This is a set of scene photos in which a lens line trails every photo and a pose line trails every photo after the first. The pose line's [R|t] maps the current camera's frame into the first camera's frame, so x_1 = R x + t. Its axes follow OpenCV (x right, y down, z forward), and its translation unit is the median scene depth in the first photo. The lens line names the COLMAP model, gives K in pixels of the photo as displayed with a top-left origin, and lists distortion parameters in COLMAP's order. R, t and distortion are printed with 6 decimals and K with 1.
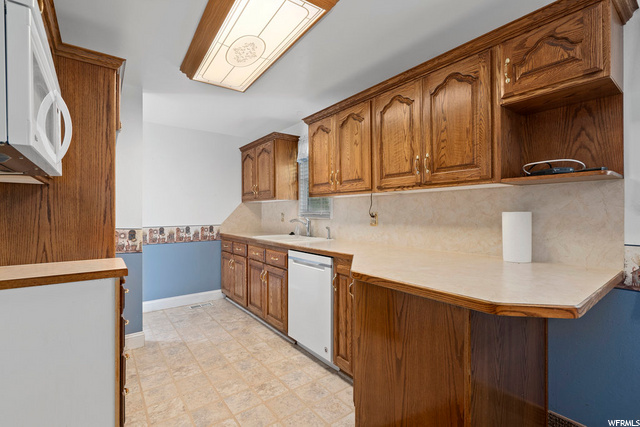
lens RADIAL K [[292.1, 0, 322.5], [0, 292.1, 212.5], [0, 0, 1]] dist [0.000163, 0.000712]
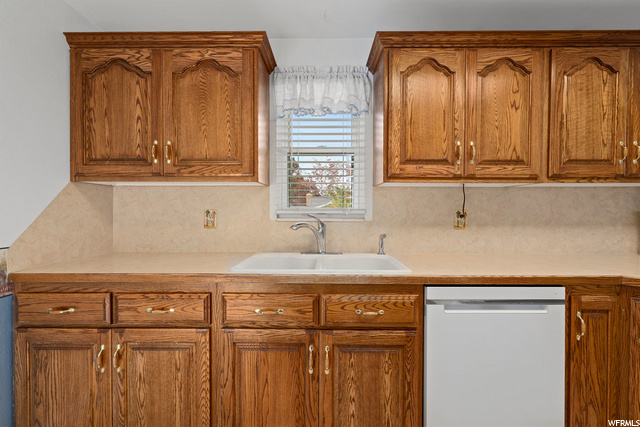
lens RADIAL K [[292.1, 0, 321.8], [0, 292.1, 211.6], [0, 0, 1]] dist [0.000163, 0.000712]
pose [[0.618934, -0.000464, 0.785443, -0.620488], [-0.003899, 0.999986, 0.003663, 0.001609], [-0.785433, -0.005330, 0.618924, 0.857963]]
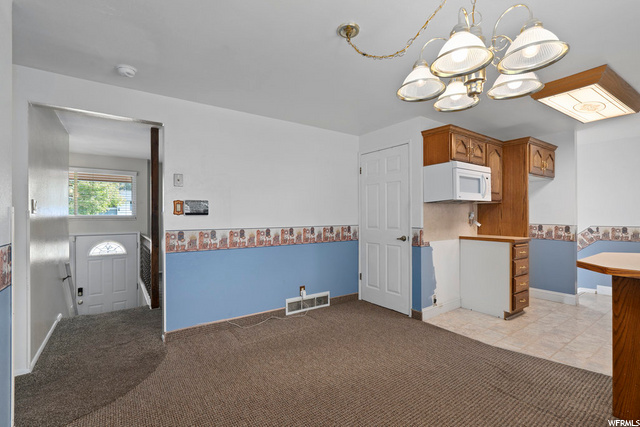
lens RADIAL K [[292.1, 0, 321.3], [0, 292.1, 213.7], [0, 0, 1]] dist [0.000163, 0.000712]
pose [[-0.037048, -0.004103, -0.999305, 0.927373], [0.002456, 0.999988, -0.004197, -0.001114], [0.999310, -0.002609, -0.037037, -0.228453]]
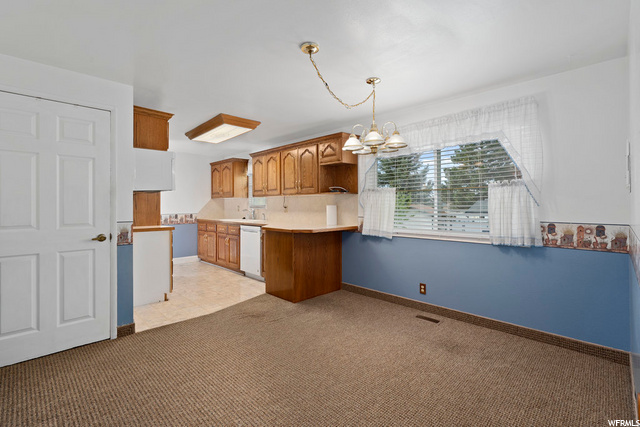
lens RADIAL K [[292.1, 0, 320.8], [0, 292.1, 206.6], [0, 0, 1]] dist [0.000163, 0.000712]
pose [[0.992118, -0.000164, 0.125305, 0.169372], [-0.000453, 0.999988, 0.004894, -0.002602], [-0.125304, -0.004913, 0.992106, -0.981115]]
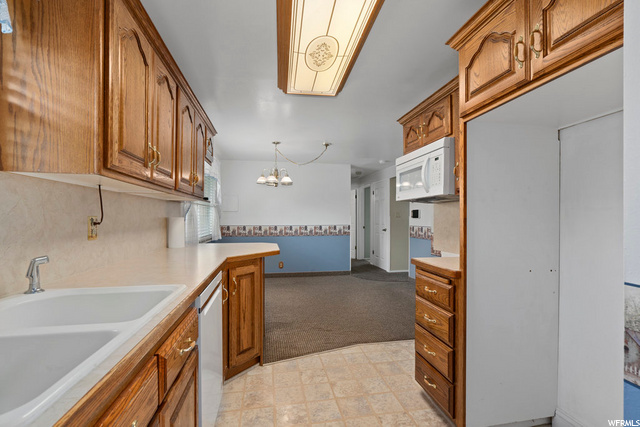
lens RADIAL K [[292.1, 0, 320.0], [0, 292.1, 217.4], [0, 0, 1]] dist [0.000163, 0.000712]
pose [[-0.887716, 0.003752, 0.460375, -0.519931], [0.001527, 0.999985, -0.005205, 0.004697], [-0.460388, -0.003918, -0.887709, 1.364725]]
